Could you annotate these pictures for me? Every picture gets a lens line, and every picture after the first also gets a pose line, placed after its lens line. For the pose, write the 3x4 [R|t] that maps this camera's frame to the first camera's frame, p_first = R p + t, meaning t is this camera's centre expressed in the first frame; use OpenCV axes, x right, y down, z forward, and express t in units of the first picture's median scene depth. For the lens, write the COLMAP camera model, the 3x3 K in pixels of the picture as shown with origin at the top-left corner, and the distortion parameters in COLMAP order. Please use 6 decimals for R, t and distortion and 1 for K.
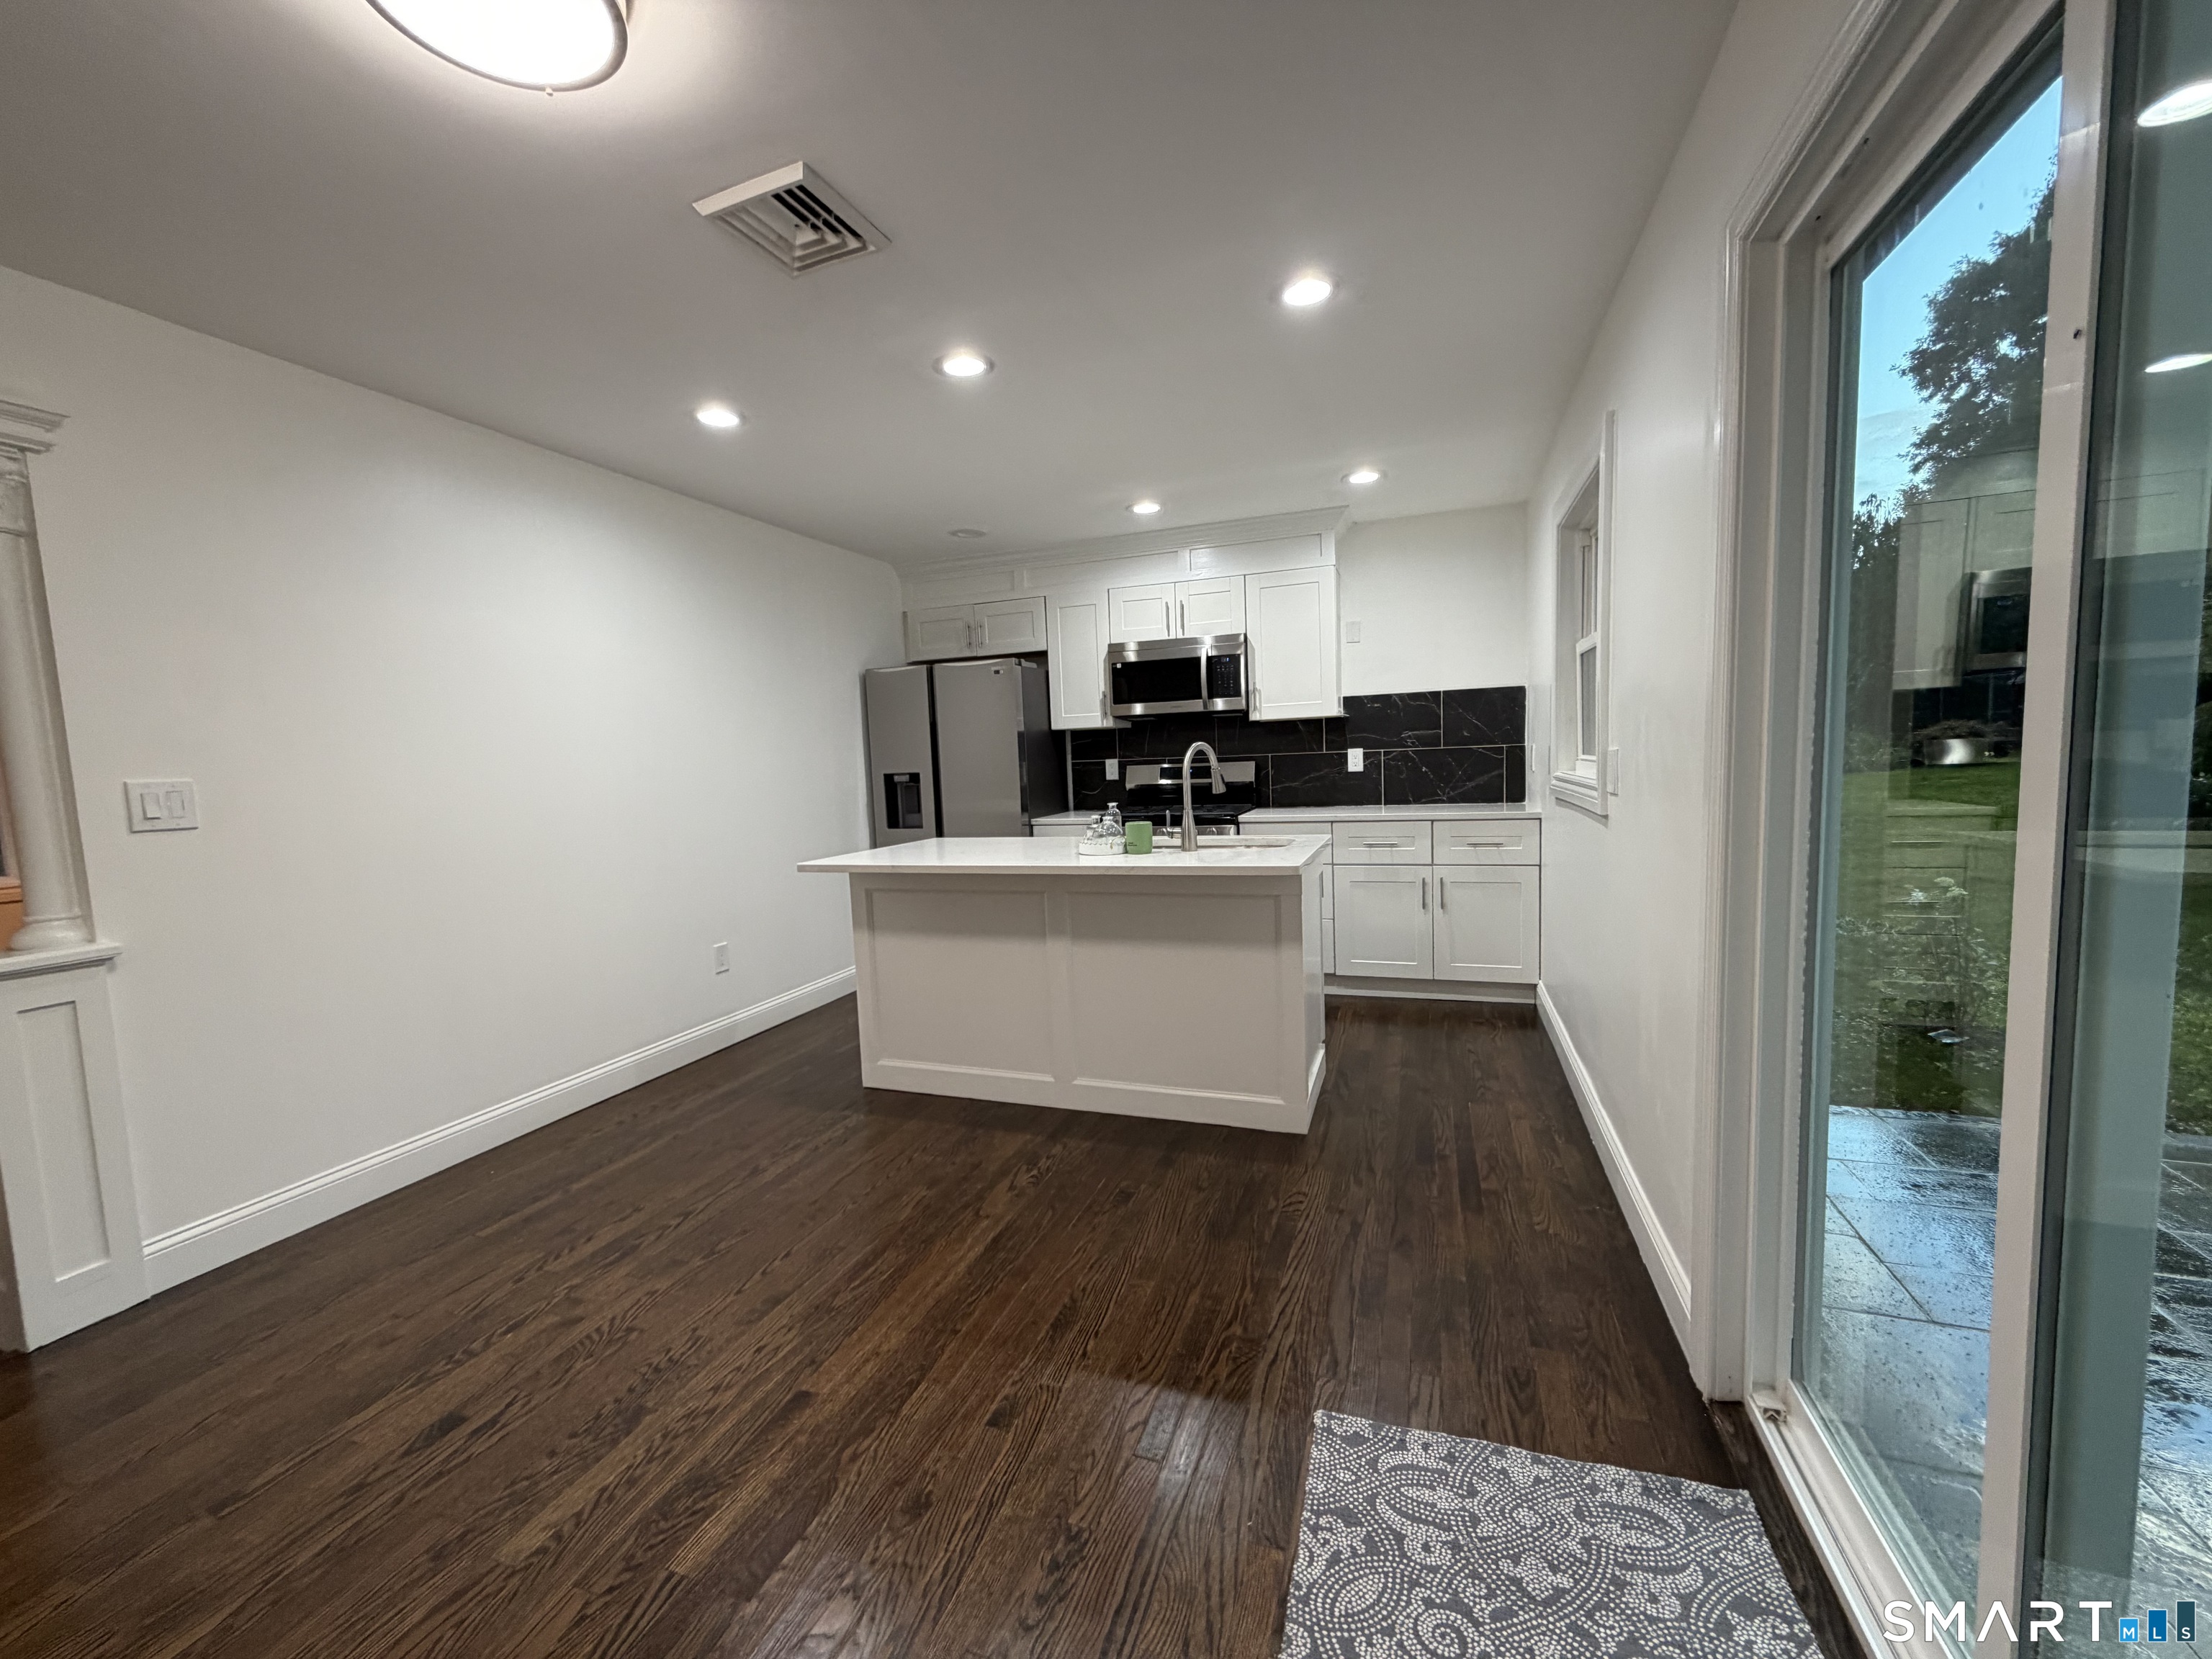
lens RADIAL K [[879.9, 0, 1106.4], [0, 879.9, 840.6], [0, 0, 1]] dist [-0.001600, 0.000109]
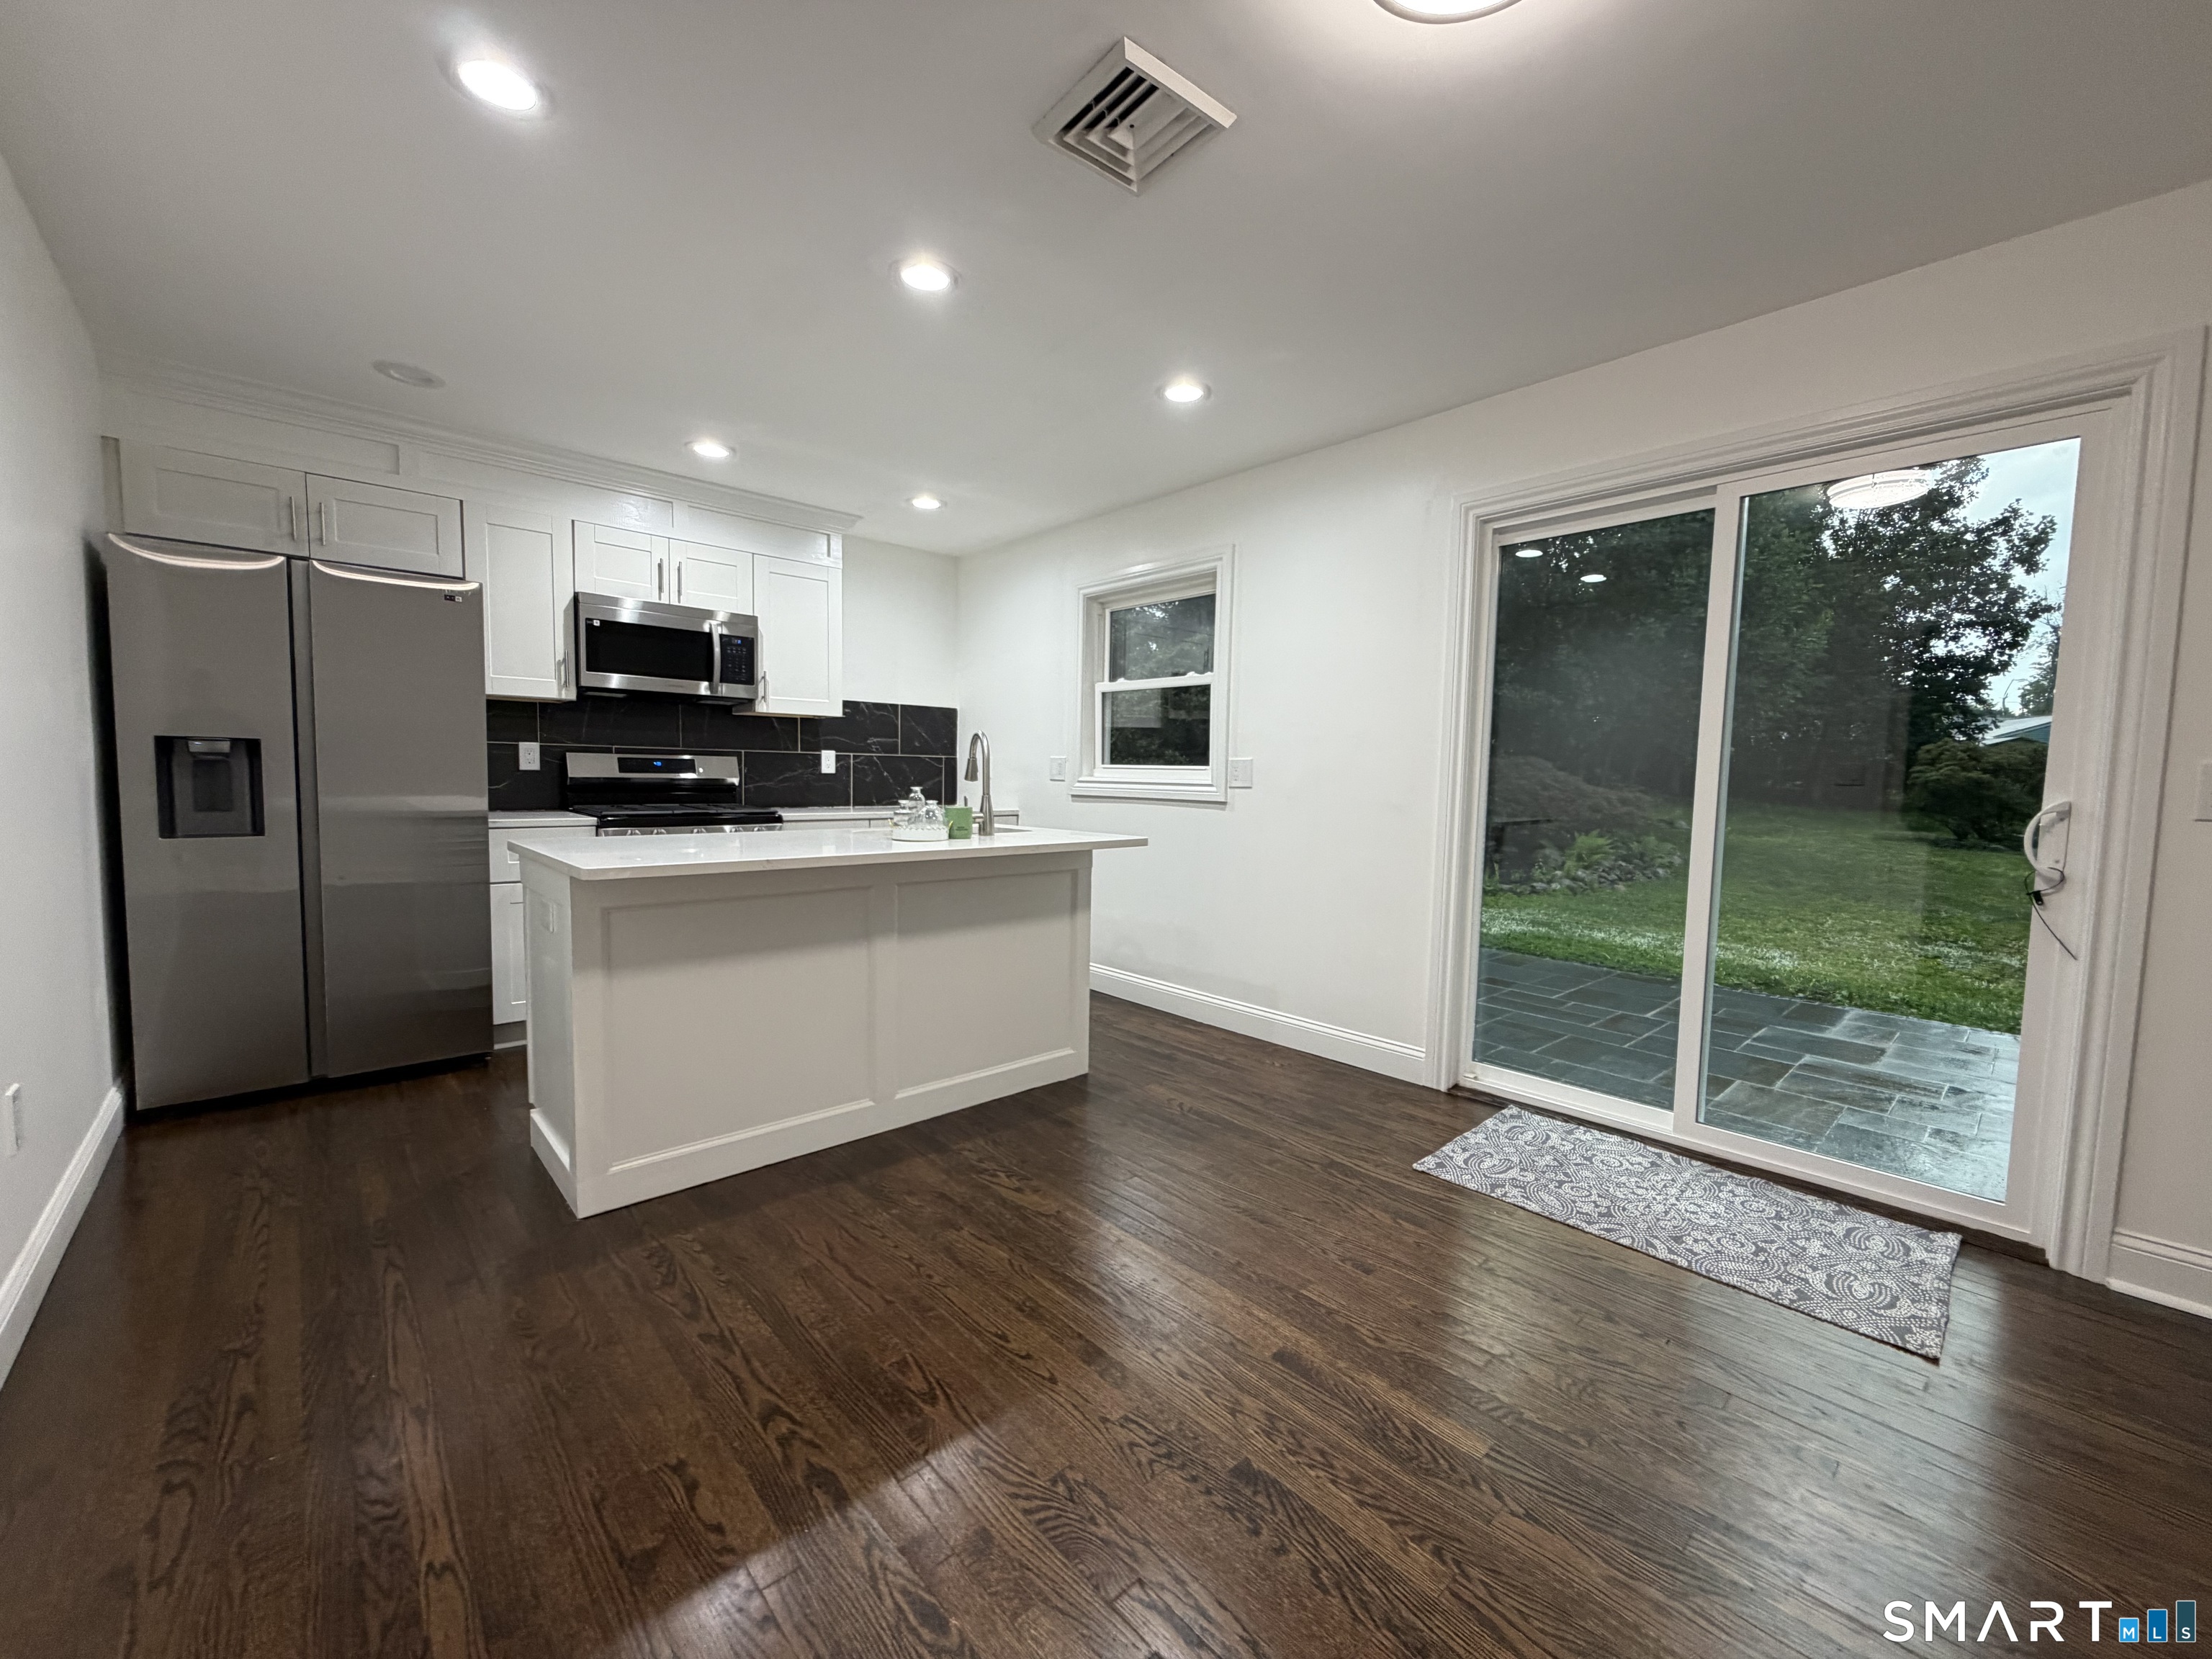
lens RADIAL K [[879.9, 0, 1106.3], [0, 879.9, 829.0], [0, 0, 1]] dist [-0.001600, 0.000109]
pose [[0.460000, -0.006999, 0.887891, -0.744423], [0.046451, 0.998789, -0.016192, 0.027487], [-0.886703, 0.048692, 0.459769, 0.393979]]
